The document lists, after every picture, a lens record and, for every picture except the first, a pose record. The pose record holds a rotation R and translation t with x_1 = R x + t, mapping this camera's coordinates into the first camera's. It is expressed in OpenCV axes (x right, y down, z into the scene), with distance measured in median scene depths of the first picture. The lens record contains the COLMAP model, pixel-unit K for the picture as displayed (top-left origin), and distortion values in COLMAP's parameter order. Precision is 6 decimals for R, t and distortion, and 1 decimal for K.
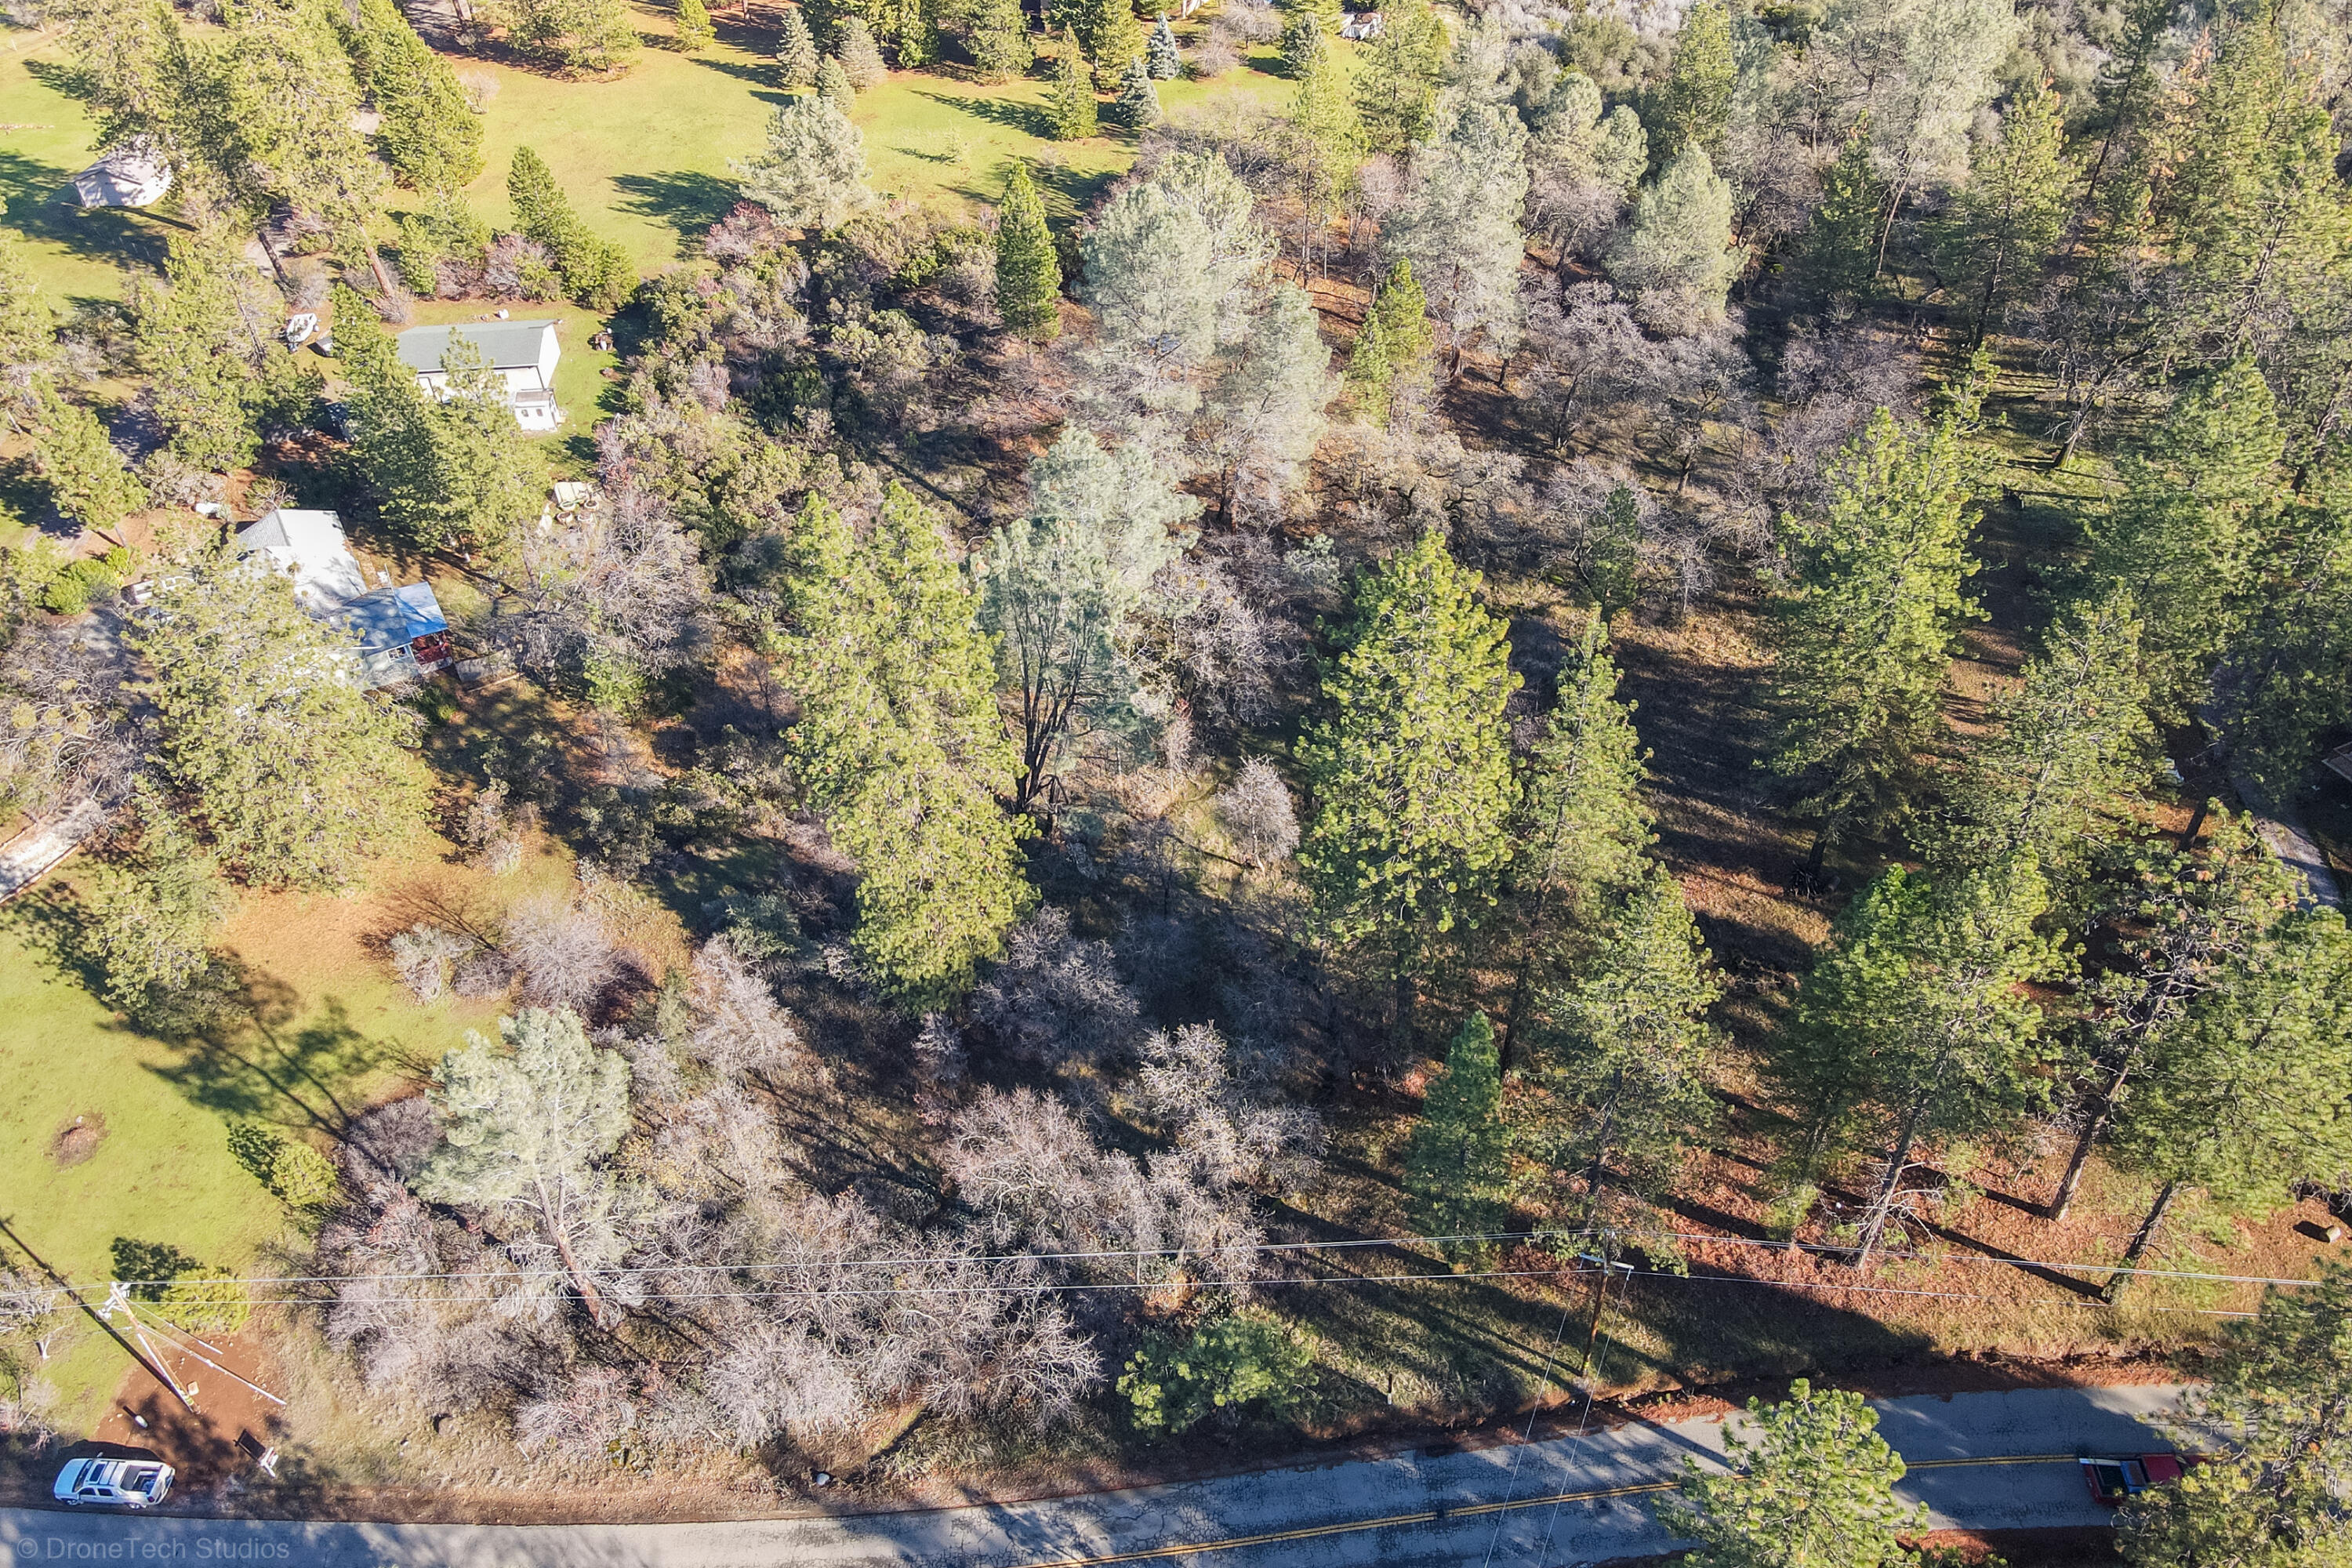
lens RADIAL K [[1687.9, 0, 1221.6], [0, 1687.9, 774.0], [0, 0, 1]] dist [-0.006216, 0.047522]
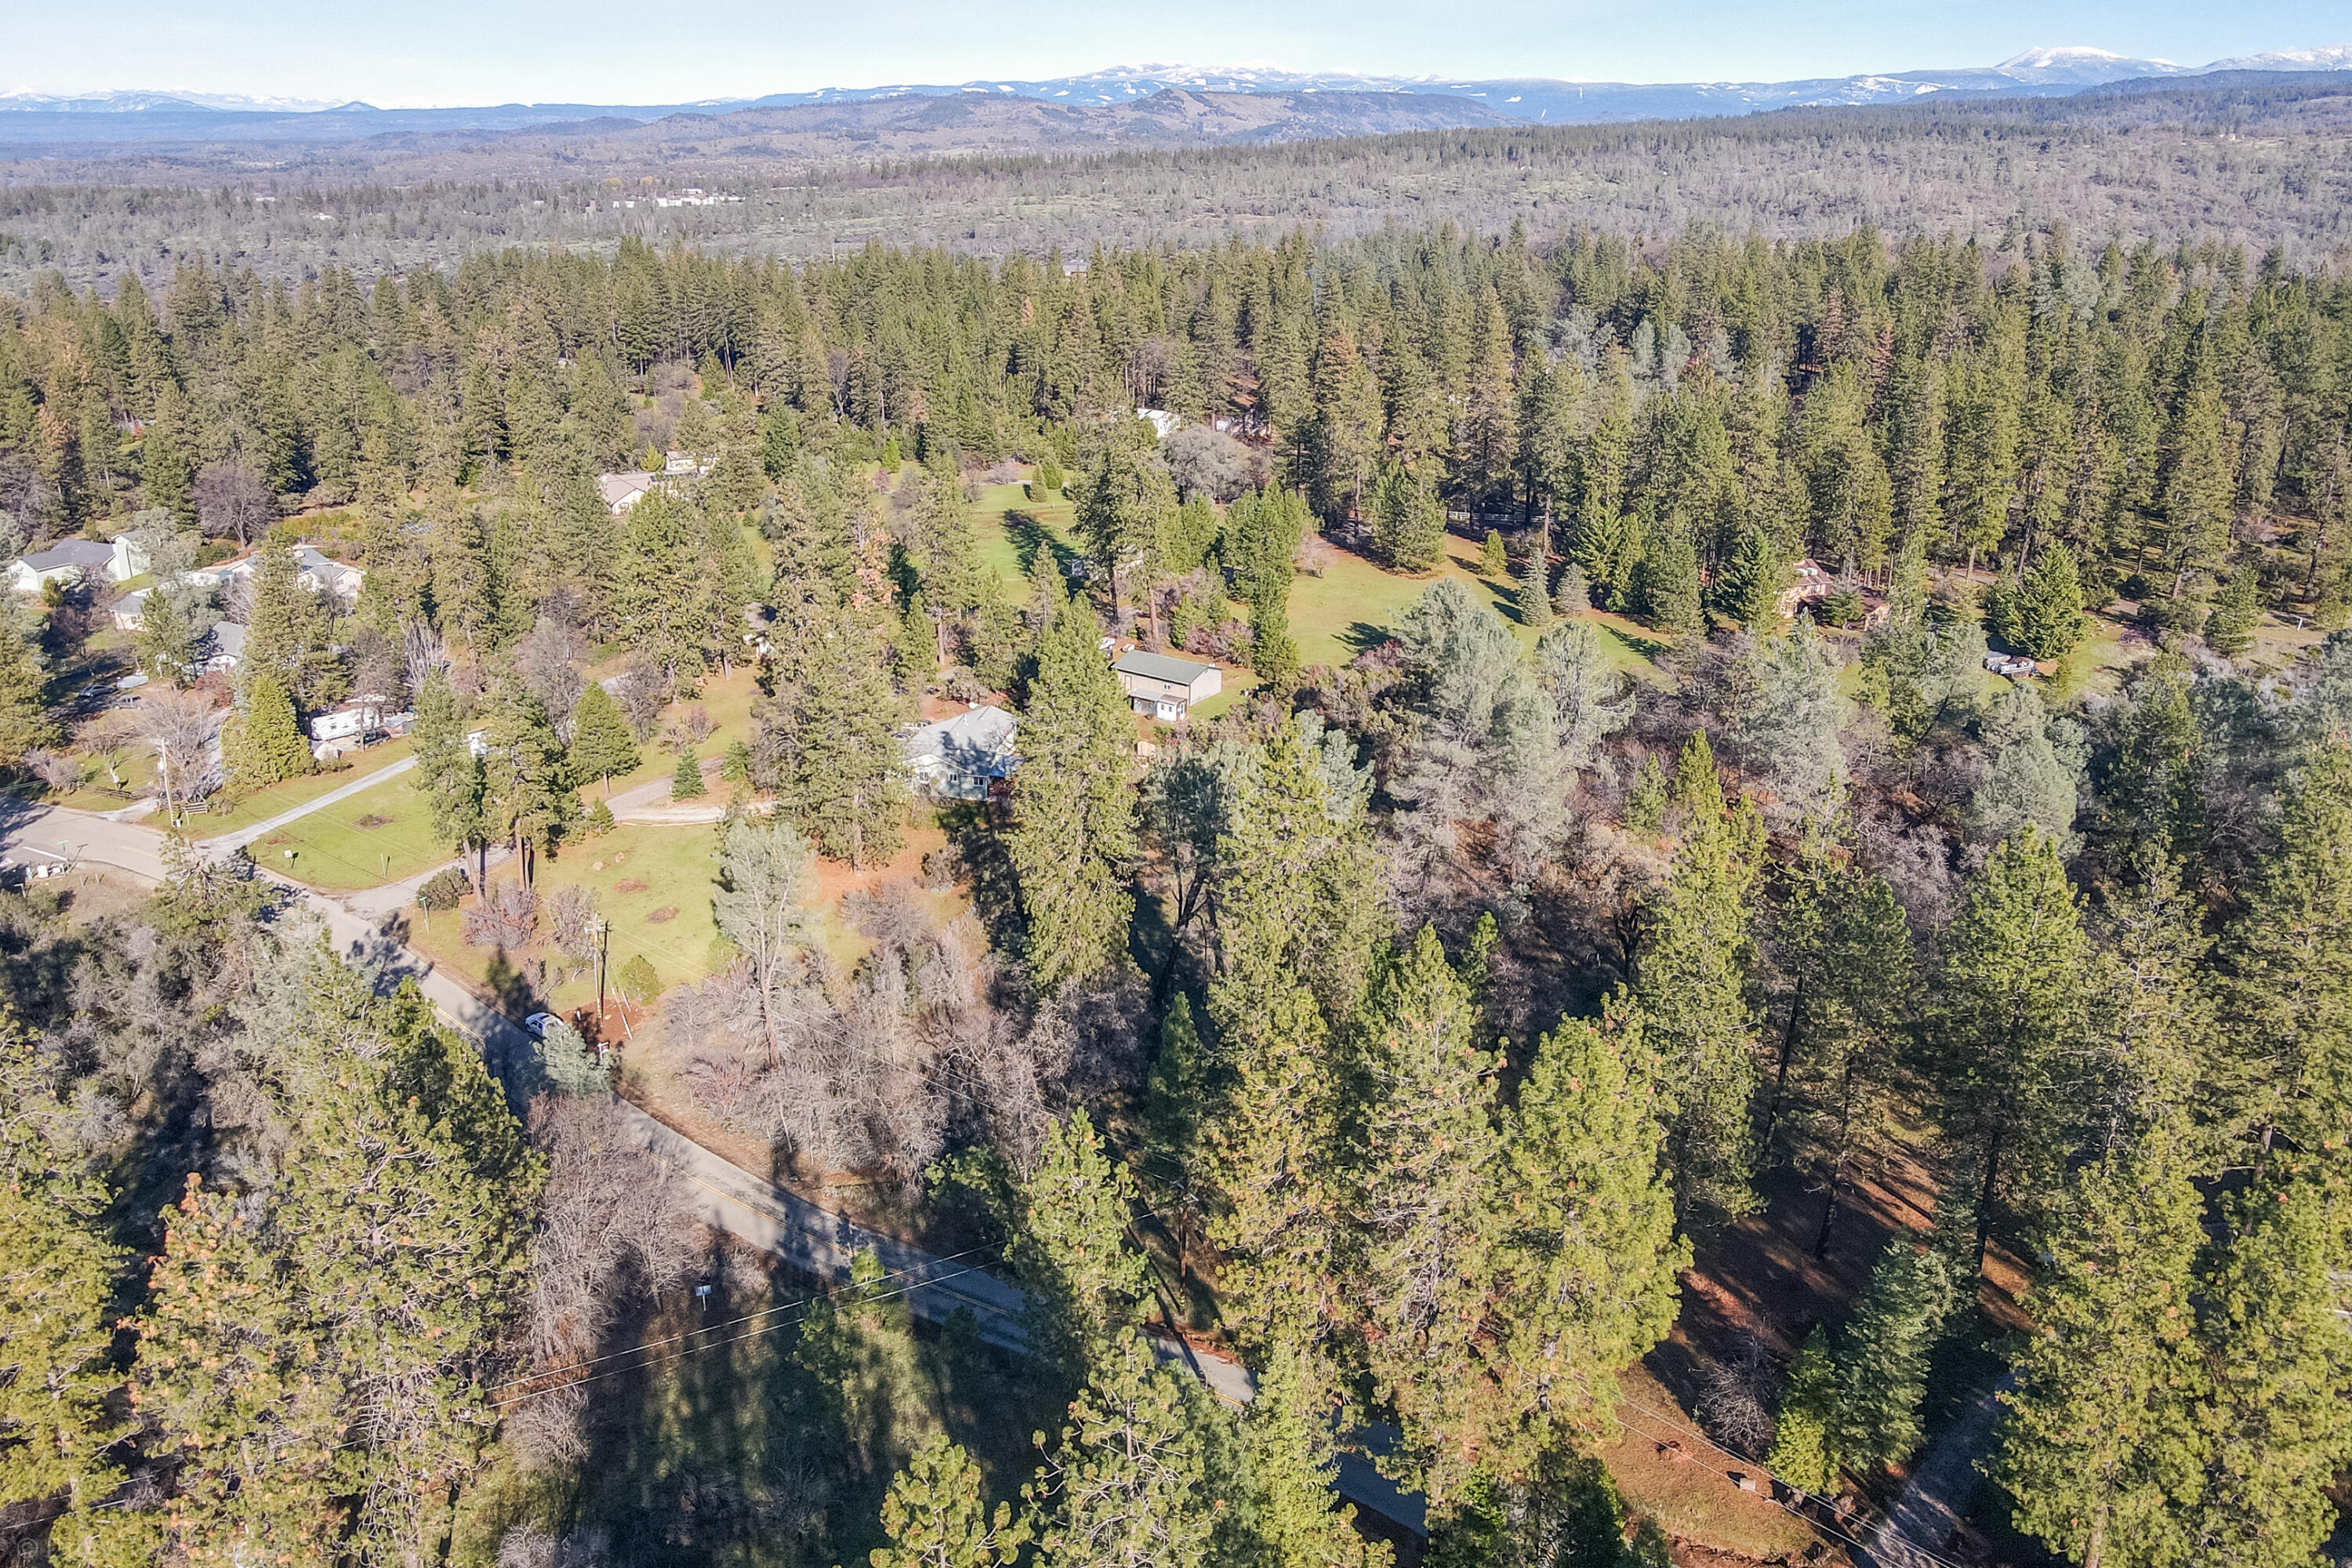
lens RADIAL K [[1756.5, 0, 1231.9], [0, 1756.5, 833.0], [0, 0, 1]] dist [0.009601, 0.006397]
pose [[0.771492, 0.268852, -0.576644, 0.735675], [-0.449226, 0.871998, -0.194464, 0.209001], [0.450551, 0.409071, 0.793514, -0.205156]]
